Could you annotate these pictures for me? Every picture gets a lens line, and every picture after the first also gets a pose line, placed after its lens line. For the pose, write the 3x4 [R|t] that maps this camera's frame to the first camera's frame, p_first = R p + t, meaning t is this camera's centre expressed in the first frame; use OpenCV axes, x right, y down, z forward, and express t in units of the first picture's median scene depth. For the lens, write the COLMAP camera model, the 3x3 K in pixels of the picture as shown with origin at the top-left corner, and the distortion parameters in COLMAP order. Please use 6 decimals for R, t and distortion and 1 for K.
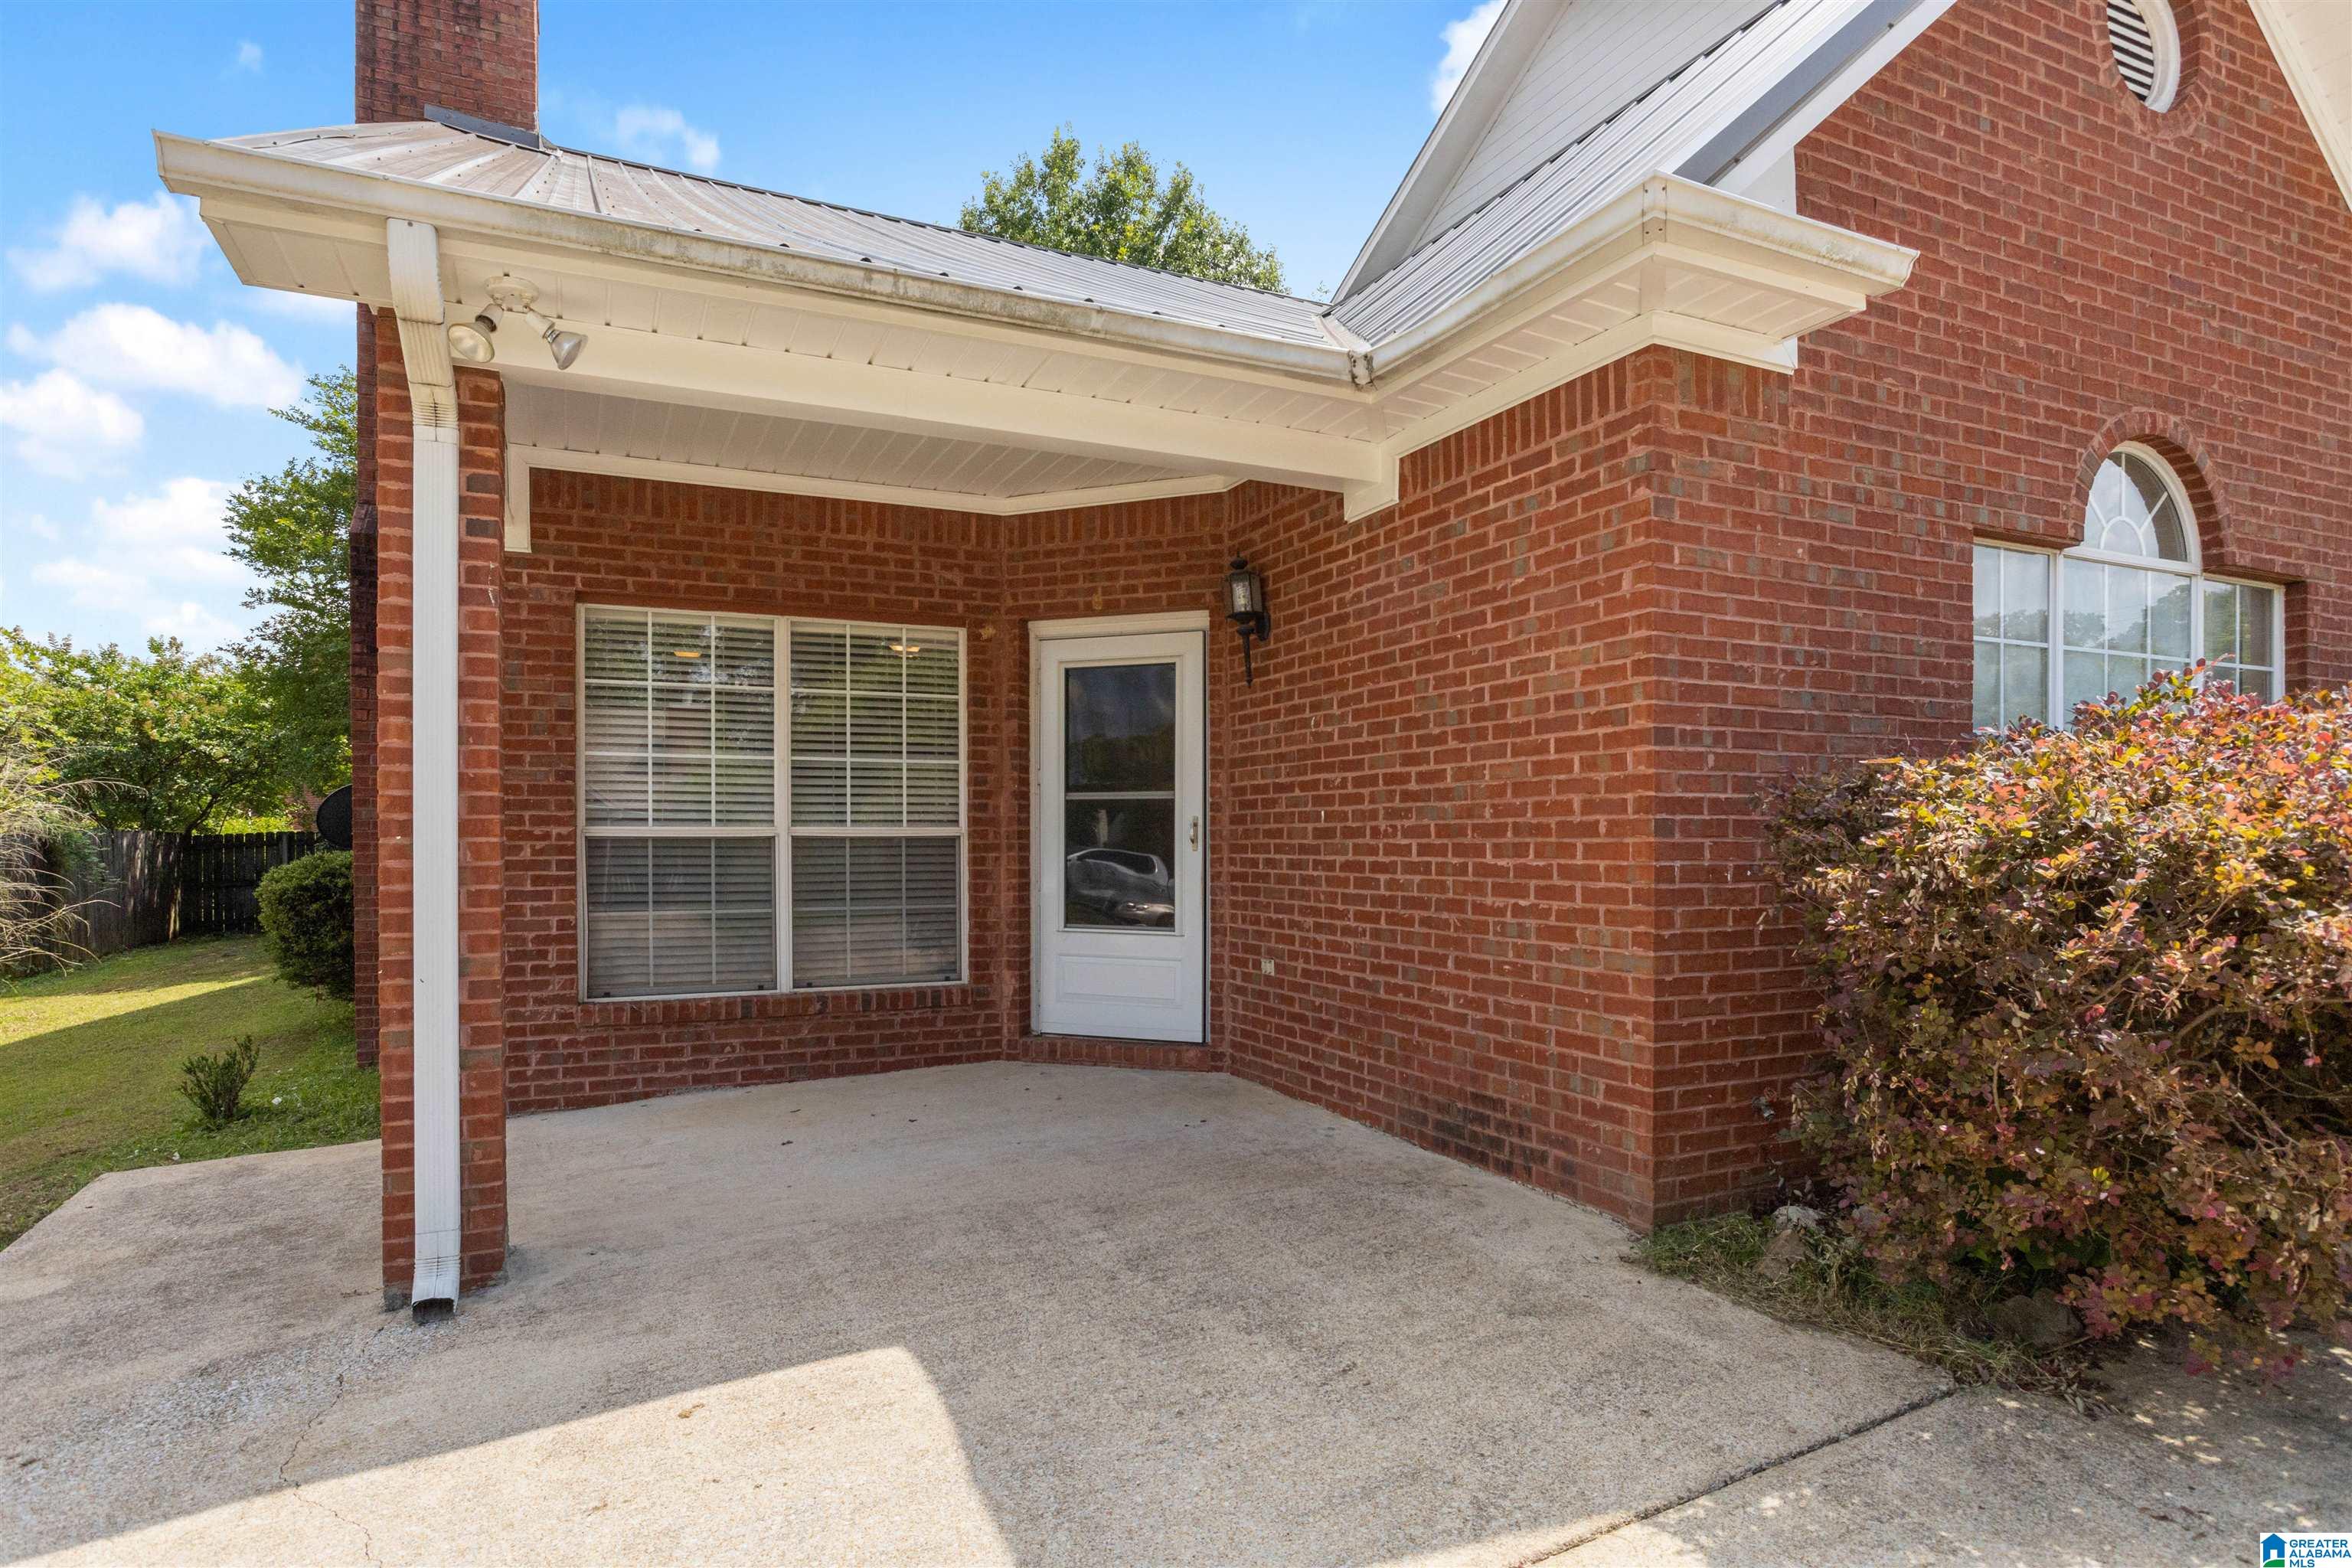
lens RADIAL K [[1279.0, 0, 1173.3], [0, 1279.0, 799.9], [0, 0, 1]] dist [-0.031267, 0.012492]
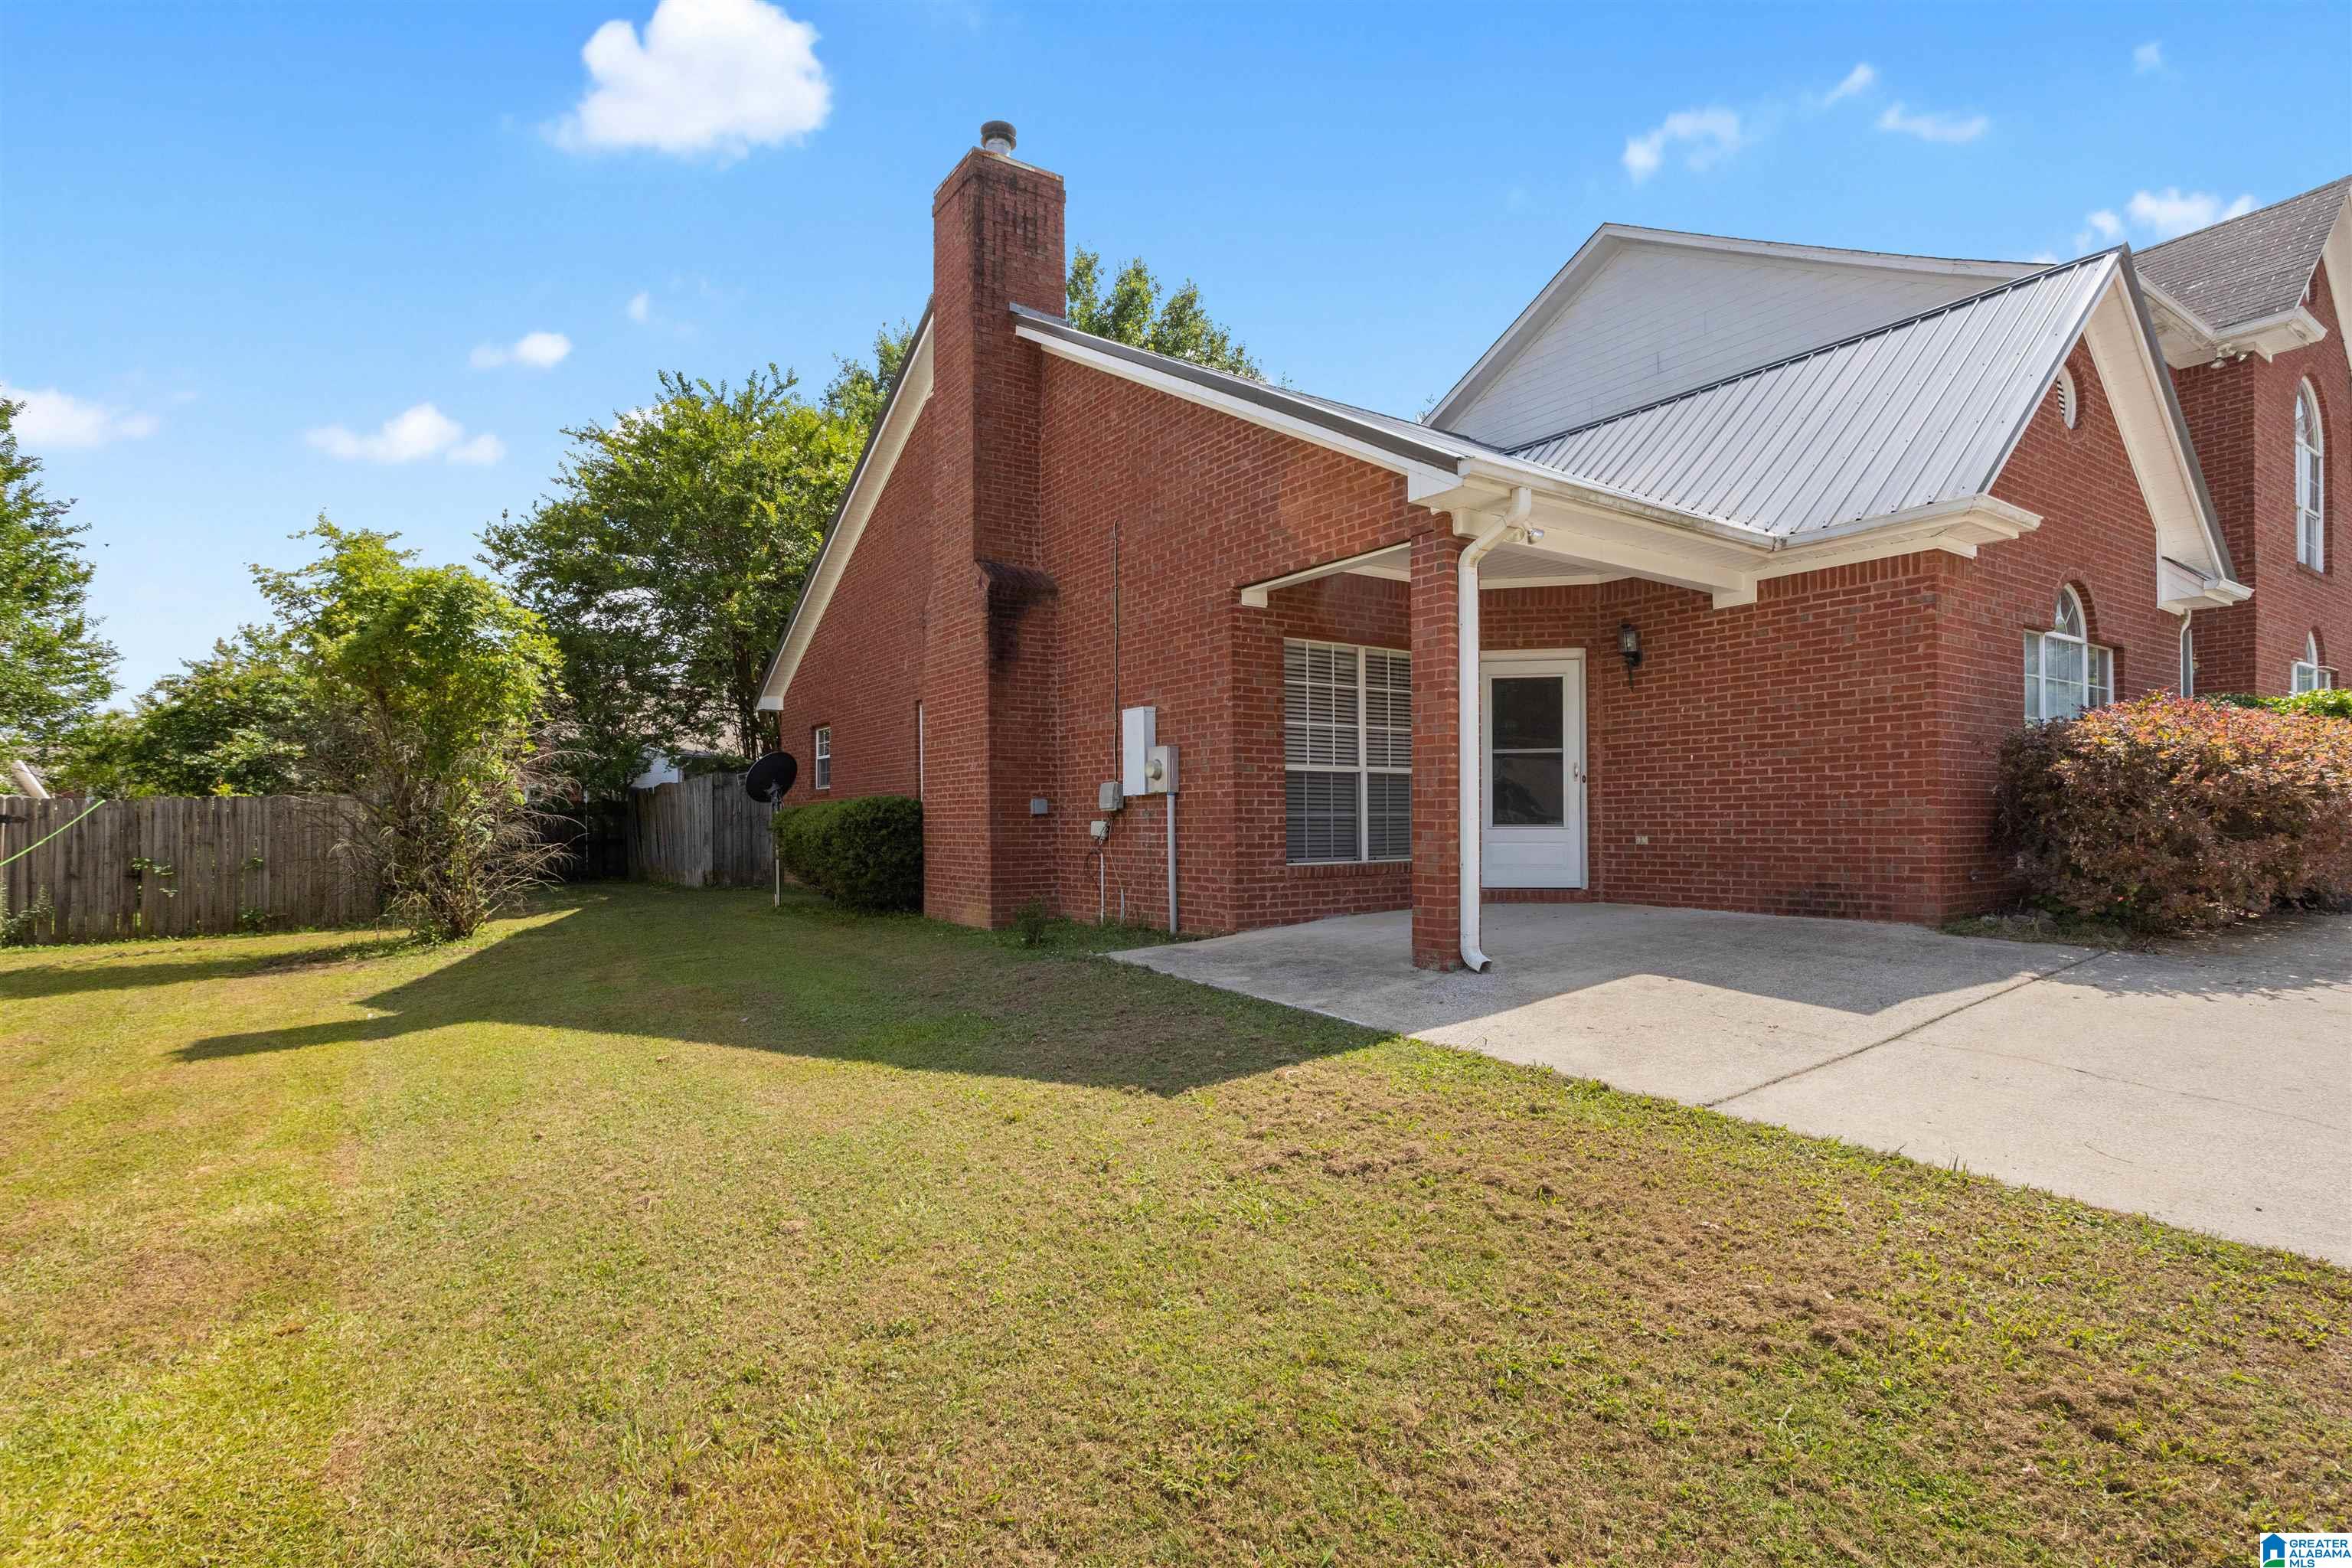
lens RADIAL K [[1147.2, 0, 1177.7], [0, 1147.2, 769.5], [0, 0, 1]] dist [-0.019450, 0.007465]
pose [[0.984963, 0.000676, 0.172765, -1.052550], [0.002143, 0.999868, -0.016130, 0.063012], [-0.172753, 0.016257, 0.984831, -0.636889]]
